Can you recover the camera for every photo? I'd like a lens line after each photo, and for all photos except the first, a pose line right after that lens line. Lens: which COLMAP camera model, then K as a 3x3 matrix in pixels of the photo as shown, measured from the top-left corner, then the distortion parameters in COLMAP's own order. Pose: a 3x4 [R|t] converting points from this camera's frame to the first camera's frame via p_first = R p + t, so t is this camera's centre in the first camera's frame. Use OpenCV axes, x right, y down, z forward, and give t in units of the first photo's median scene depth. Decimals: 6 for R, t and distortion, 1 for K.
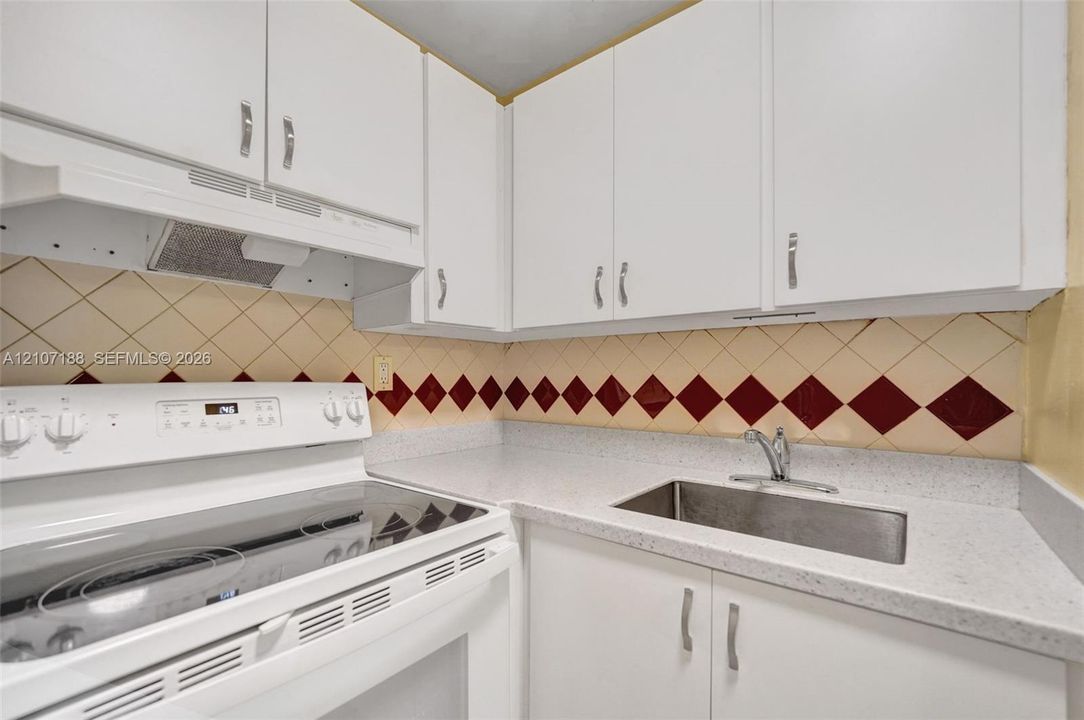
lens RADIAL K [[456.3, 0, 542.0], [0, 456.3, 360.0], [0, 0, 1]] dist [-0.007722, -0.000239]
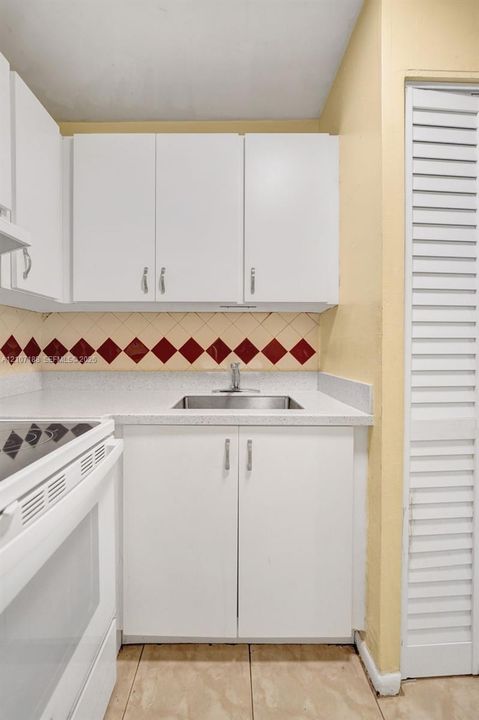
lens RADIAL K [[303.0, 0, 237.0], [0, 303.0, 338.5], [0, 0, 1]] dist [-0.007722, -0.000239]
pose [[0.768762, 0.021315, 0.639180, -0.314887], [-0.022634, 0.999725, -0.006115, 0.045895], [-0.639134, -0.009766, 0.769033, -0.023442]]
